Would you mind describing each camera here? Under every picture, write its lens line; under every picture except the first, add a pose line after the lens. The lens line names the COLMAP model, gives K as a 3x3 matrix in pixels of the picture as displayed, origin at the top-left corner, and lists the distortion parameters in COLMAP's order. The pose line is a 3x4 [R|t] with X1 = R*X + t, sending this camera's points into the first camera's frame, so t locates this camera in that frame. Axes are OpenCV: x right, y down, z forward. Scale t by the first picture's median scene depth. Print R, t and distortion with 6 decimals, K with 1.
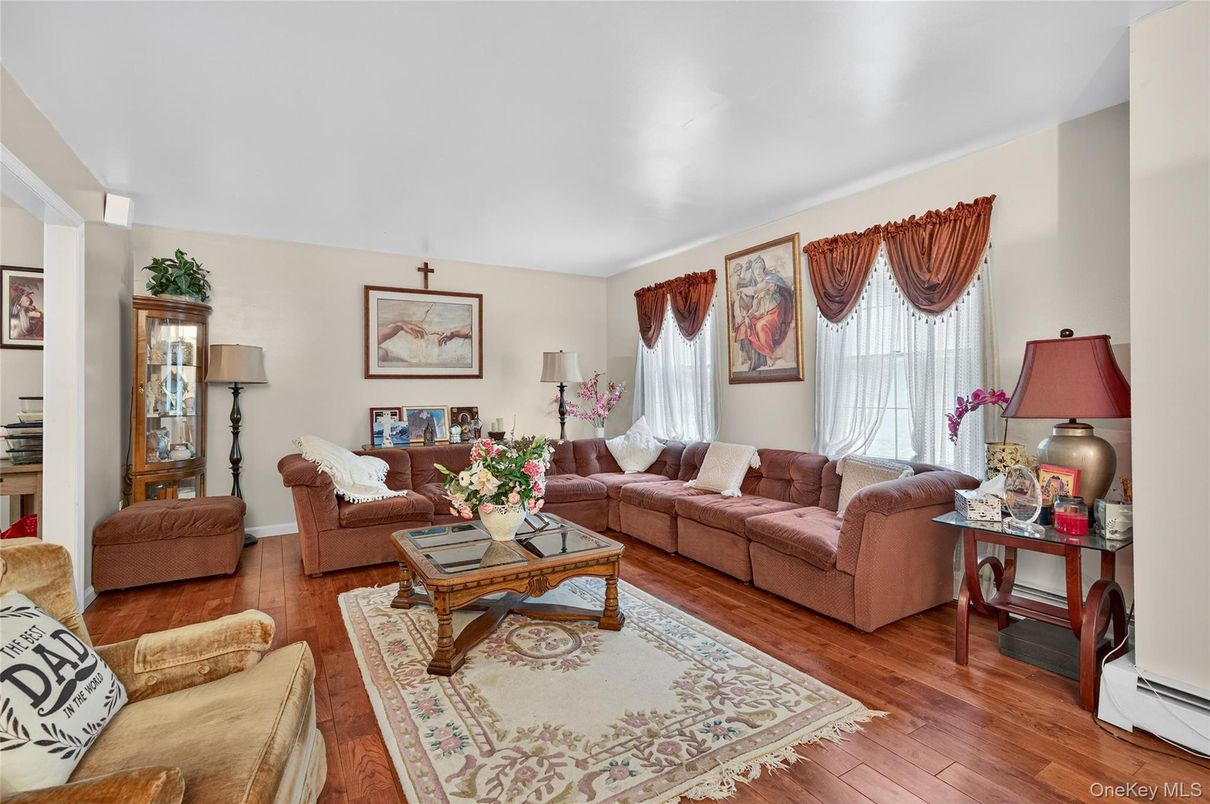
lens RADIAL K [[549.1, 0, 614.0], [0, 549.1, 395.0], [0, 0, 1]] dist [-0.015940, 0.007149]
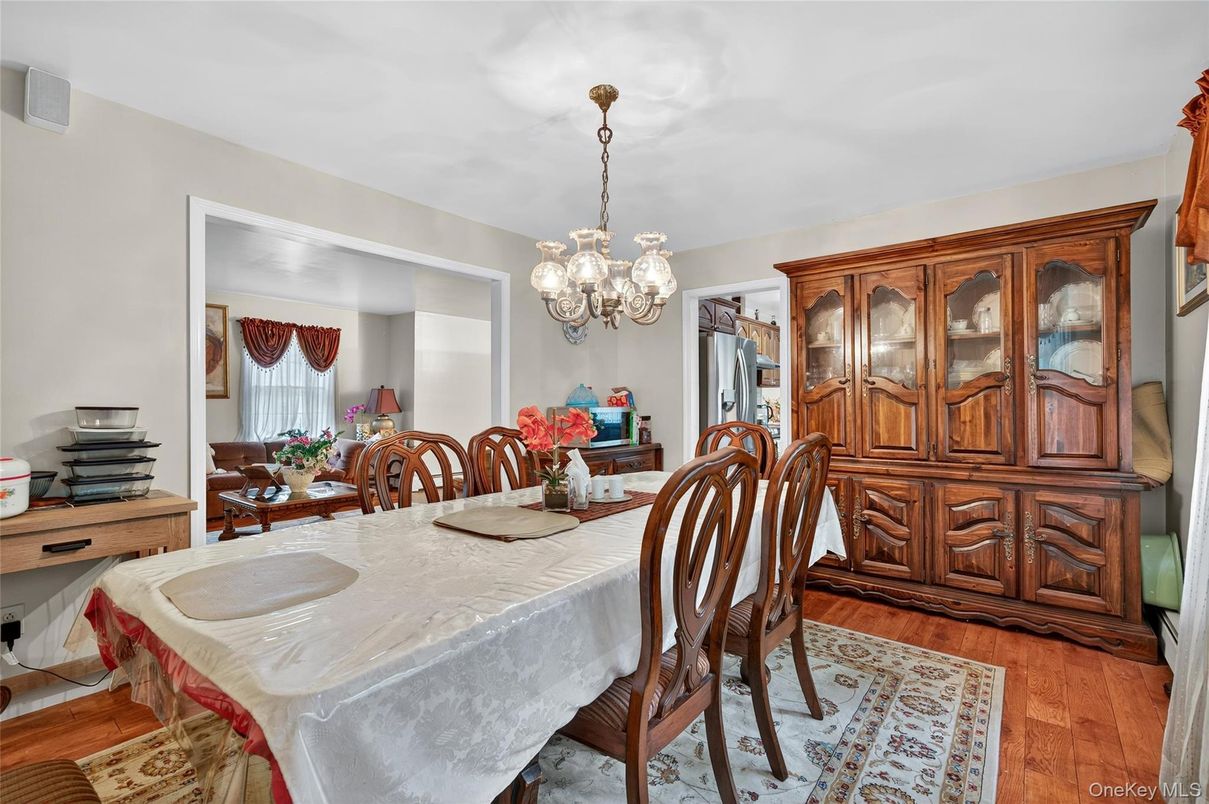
lens RADIAL K [[548.7, 0, 616.9], [0, 548.7, 401.6], [0, 0, 1]] dist [-0.015940, 0.007149]
pose [[-0.342675, 0.004196, 0.939445, -1.595660], [0.004290, 0.999987, -0.002902, -0.007104], [-0.939444, 0.003035, -0.342688, 0.493050]]
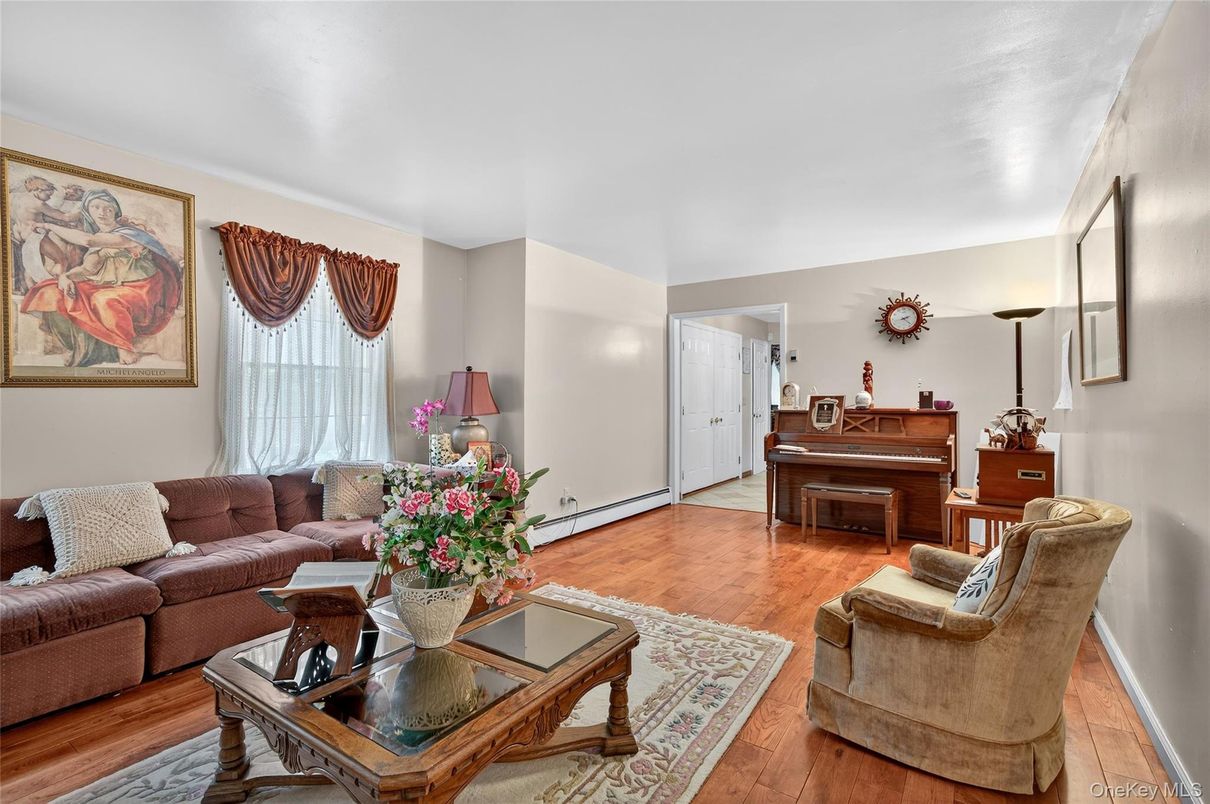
lens RADIAL K [[549.1, 0, 608.2], [0, 549.1, 398.9], [0, 0, 1]] dist [-0.015940, 0.007149]
pose [[-0.407868, 0.006842, 0.913015, -0.622397], [0.009543, 0.999949, -0.003230, -0.001270], [-0.912991, 0.007396, -0.407913, 0.804887]]
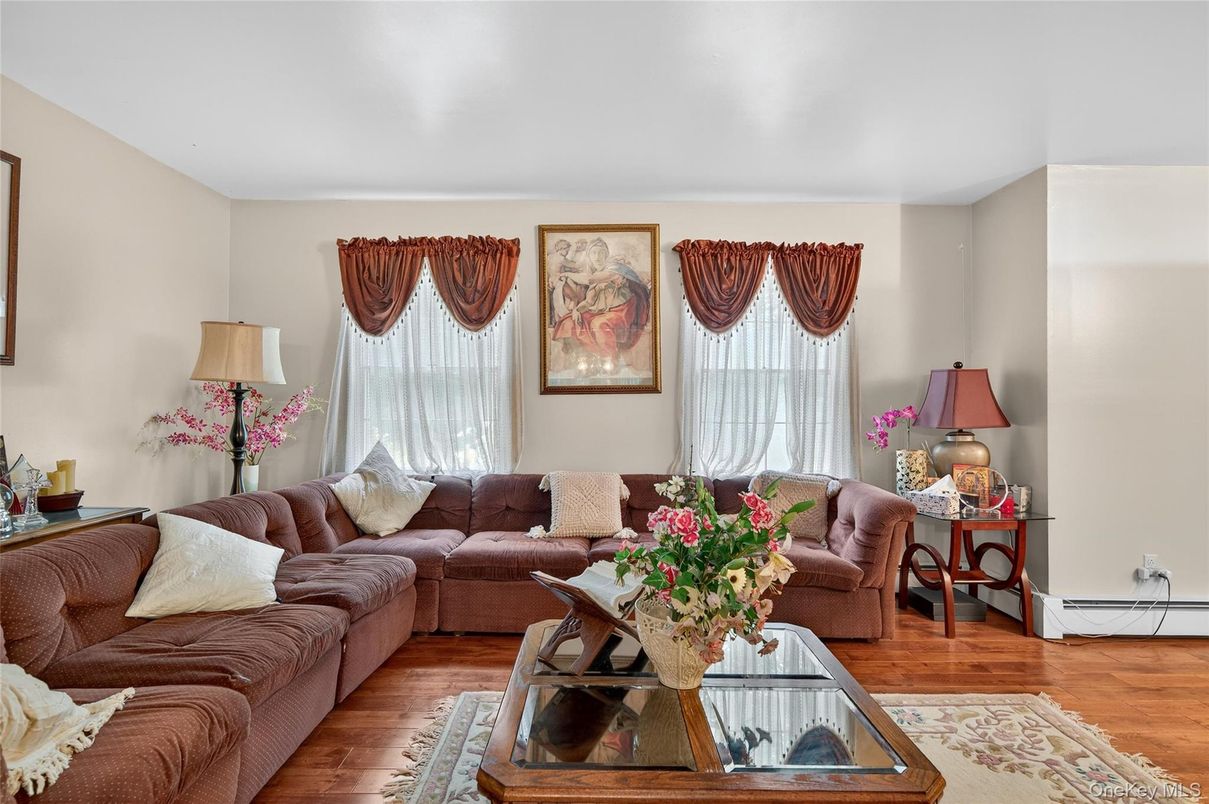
lens RADIAL K [[624.3, 0, 603.0], [0, 624.3, 392.4], [0, 0, 1]] dist [-0.007325, 0.001896]
pose [[0.534974, 0.024681, 0.844508, -0.566038], [-0.004053, 0.999637, -0.026647, -0.000320], [-0.844859, 0.010832, 0.534880, 0.558891]]
